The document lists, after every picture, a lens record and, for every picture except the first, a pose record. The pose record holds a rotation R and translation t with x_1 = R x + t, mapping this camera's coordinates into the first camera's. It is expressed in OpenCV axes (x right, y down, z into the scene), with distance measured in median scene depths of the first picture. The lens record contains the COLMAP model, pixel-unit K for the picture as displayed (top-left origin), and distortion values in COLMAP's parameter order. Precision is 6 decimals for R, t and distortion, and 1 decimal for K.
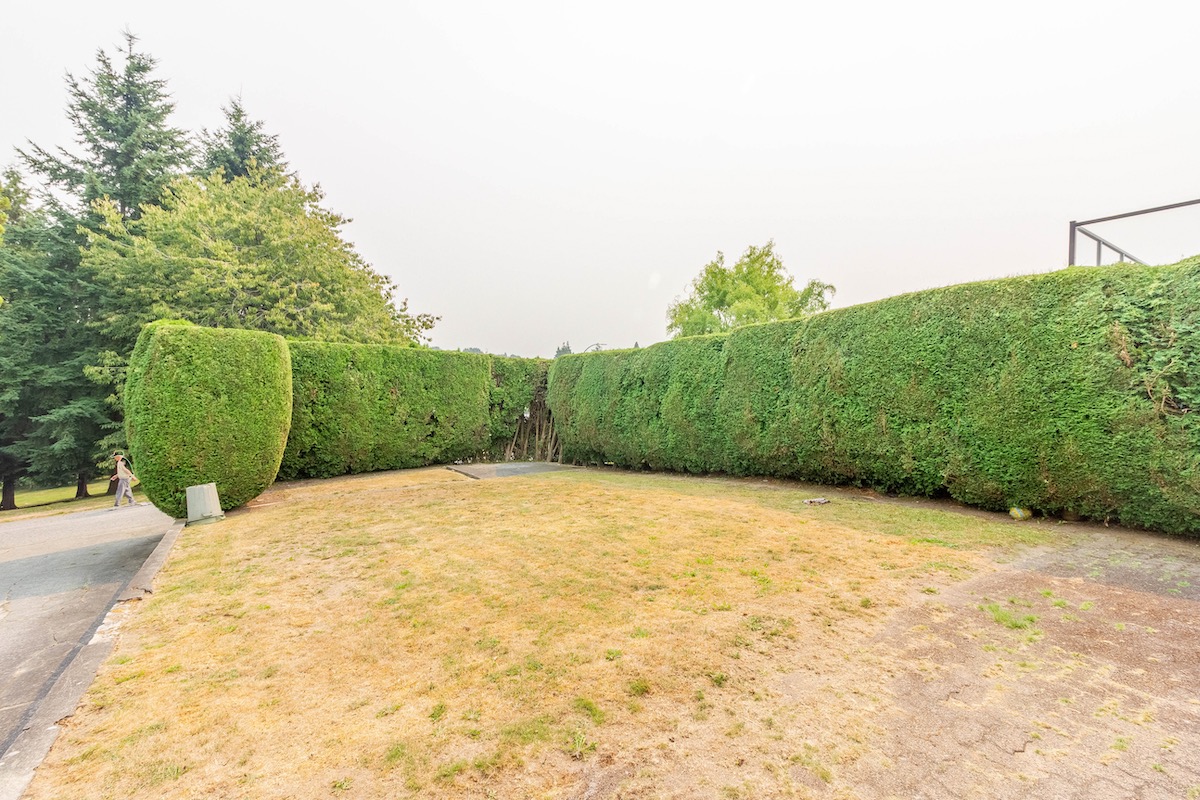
lens RADIAL K [[553.6, 0, 604.9], [0, 553.6, 391.7], [0, 0, 1]] dist [0.000237, 0.000138]
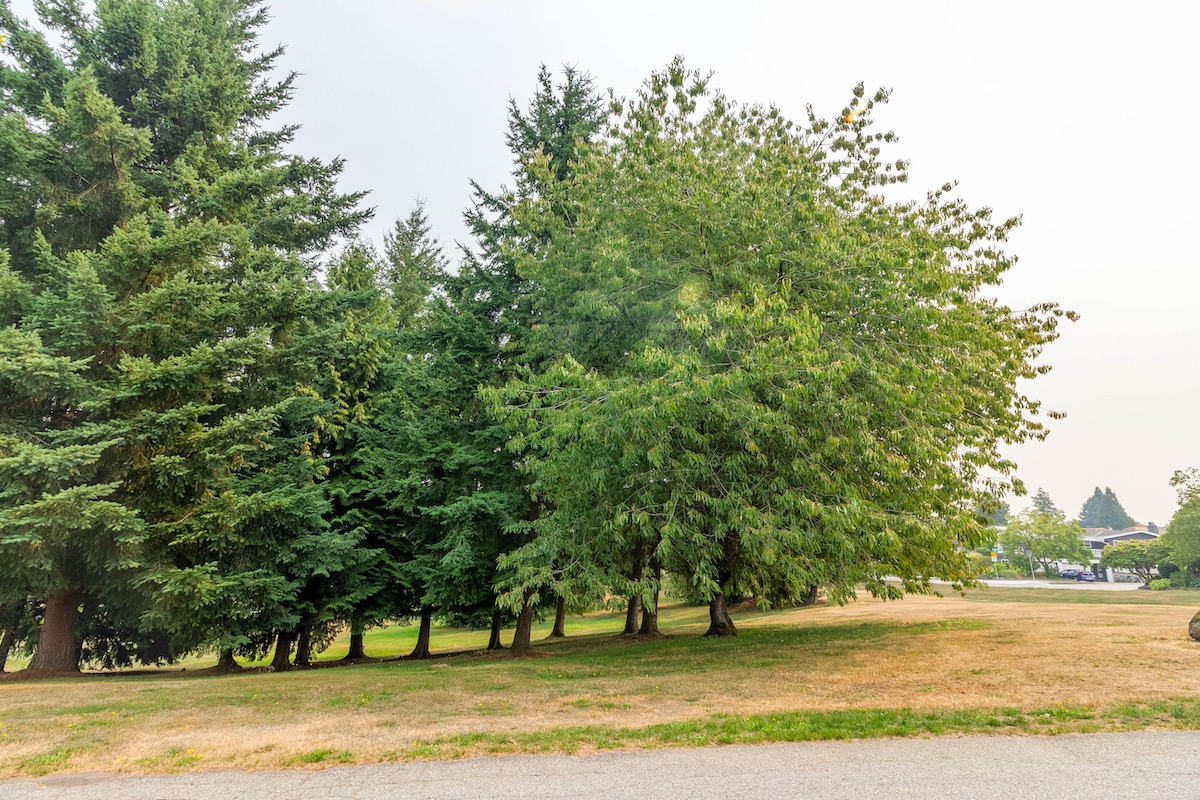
lens RADIAL K [[553.6, 0, 604.9], [0, 553.6, 391.7], [0, 0, 1]] dist [0.000237, 0.000138]
pose [[0.818463, -0.137595, -0.557840, -0.475919], [-0.026668, 0.960757, -0.276105, 0.081614], [0.573940, 0.240858, 0.782675, 0.566513]]
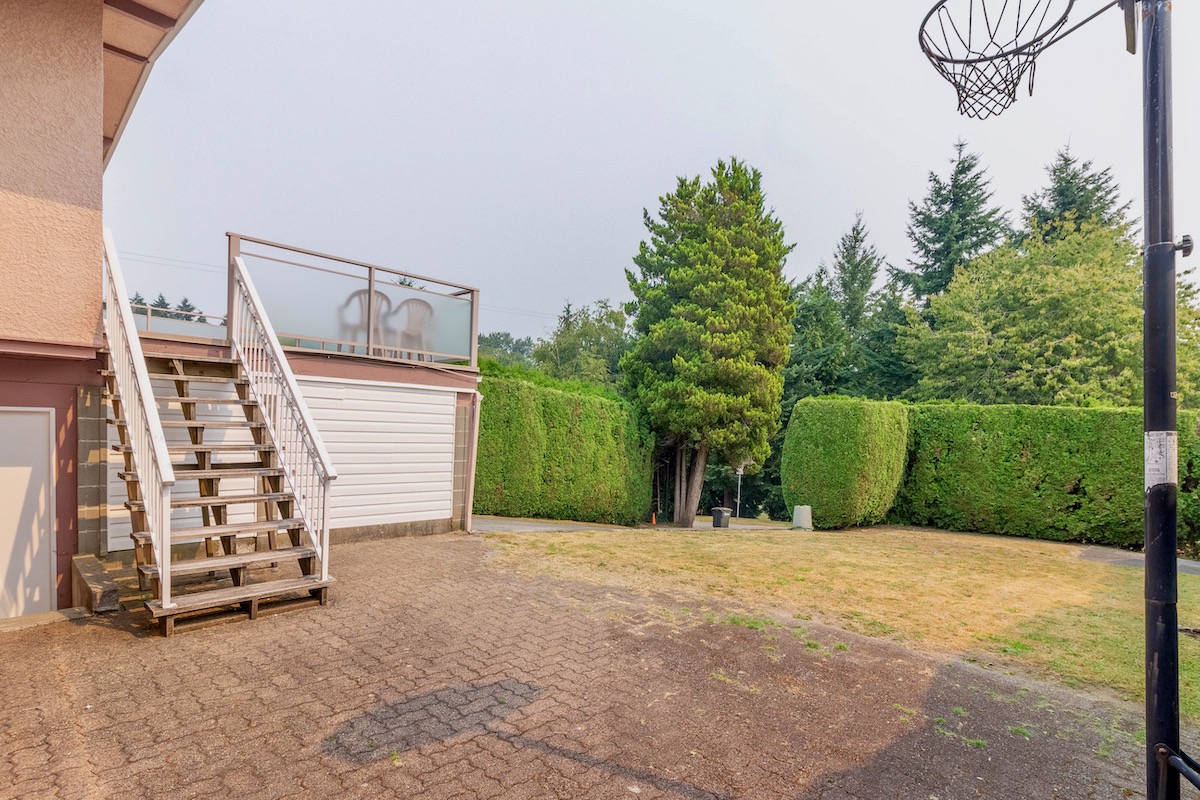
lens RADIAL K [[592.8, 0, 601.4], [0, 592.8, 447.2], [0, 0, 1]] dist [-0.000446, 0.000054]
pose [[0.187233, 0.029104, -0.981884, 0.285207], [-0.046536, 0.998702, 0.020728, 0.000852], [0.981213, 0.041812, 0.188344, 0.062176]]
